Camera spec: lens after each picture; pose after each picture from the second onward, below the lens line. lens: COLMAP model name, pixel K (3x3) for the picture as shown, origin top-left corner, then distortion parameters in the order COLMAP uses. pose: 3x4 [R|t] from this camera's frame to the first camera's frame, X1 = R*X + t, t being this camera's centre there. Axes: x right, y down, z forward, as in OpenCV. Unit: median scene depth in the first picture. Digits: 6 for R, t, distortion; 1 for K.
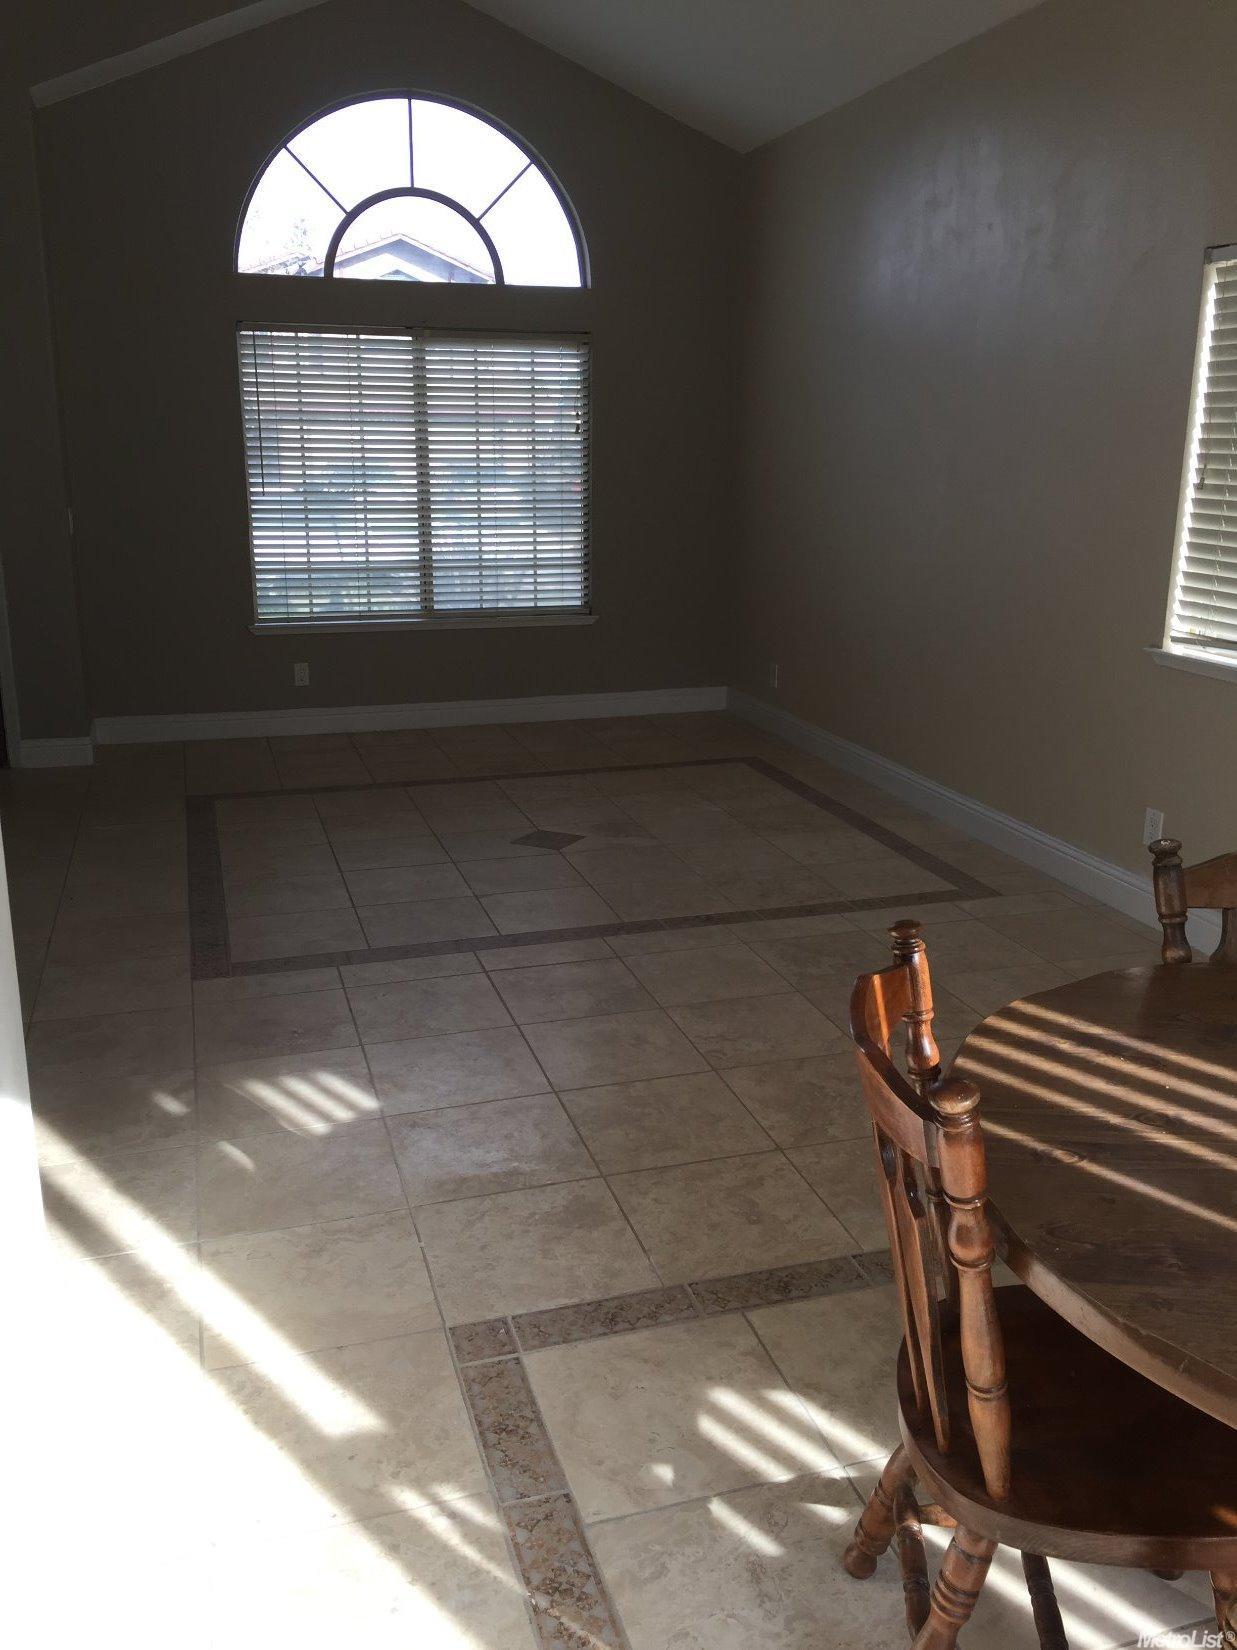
lens RADIAL K [[1409.9, 0, 614.7], [0, 1409.9, 829.9], [0, 0, 1]] dist [0.050395, -0.041511]
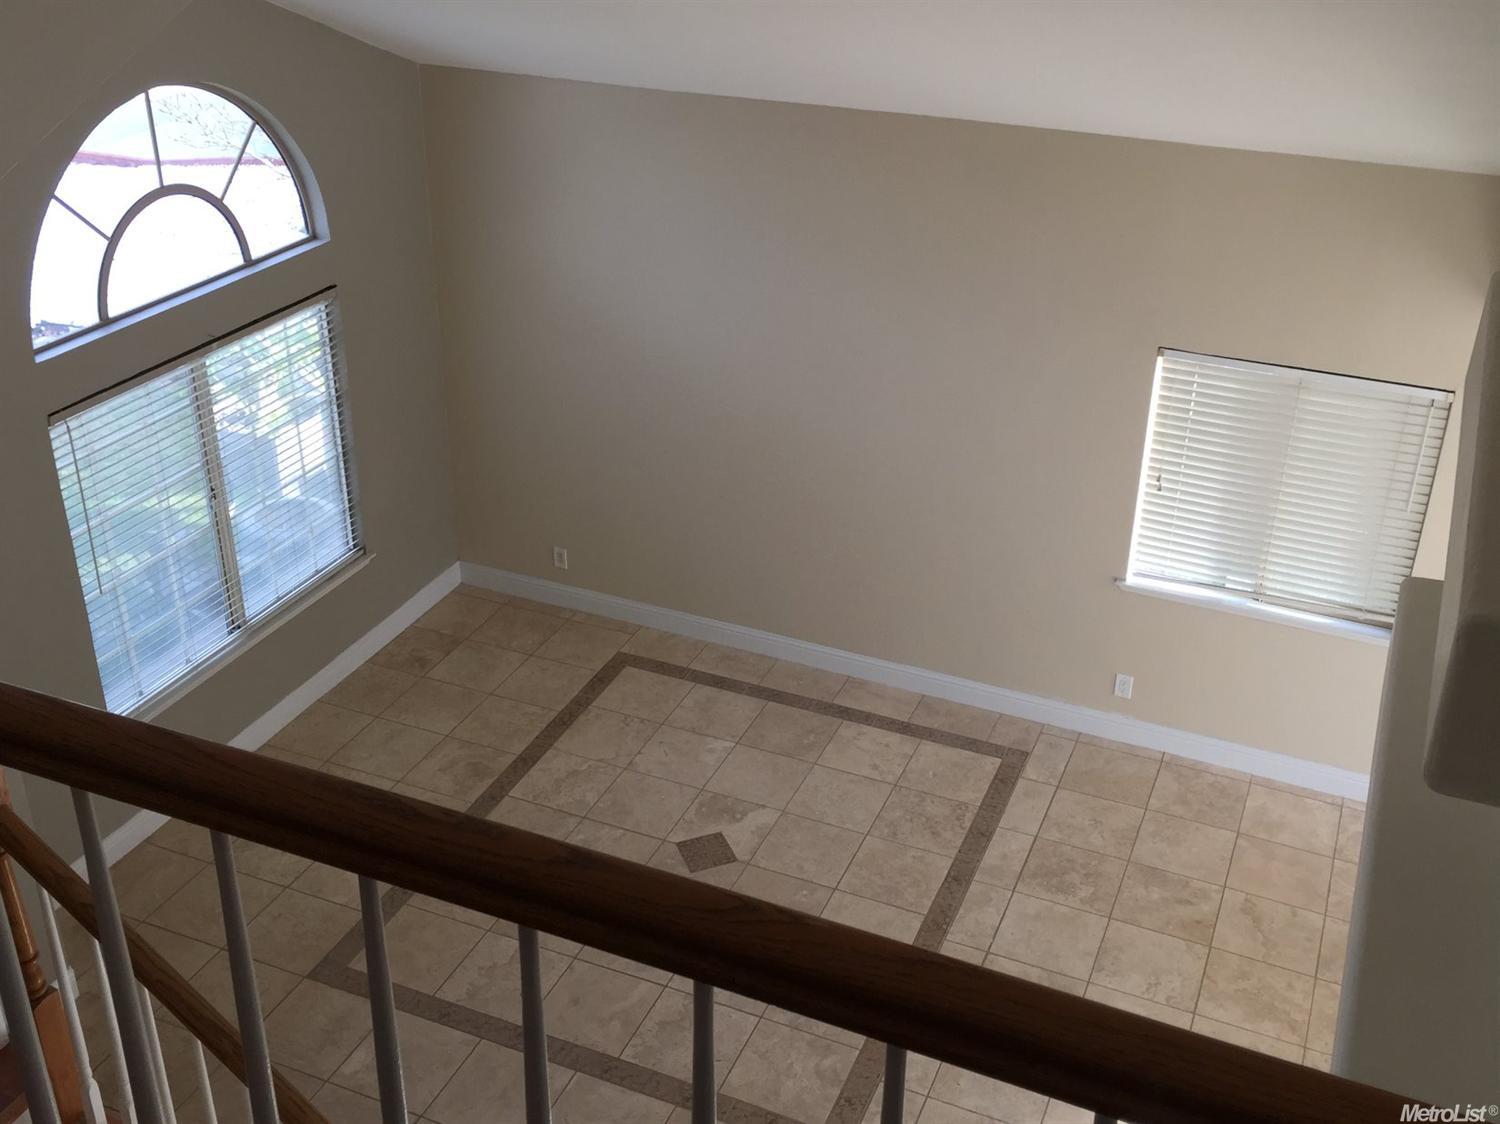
lens RADIAL K [[1562.2, 0, 750.4], [0, 1562.2, 558.0], [0, 0, 1]] dist [0.028995, 0.000000]
pose [[0.643857, -0.355321, 0.677639, -0.726214], [0.196647, 0.932730, 0.302234, -0.537749], [-0.739444, -0.061340, 0.670417, 0.136718]]
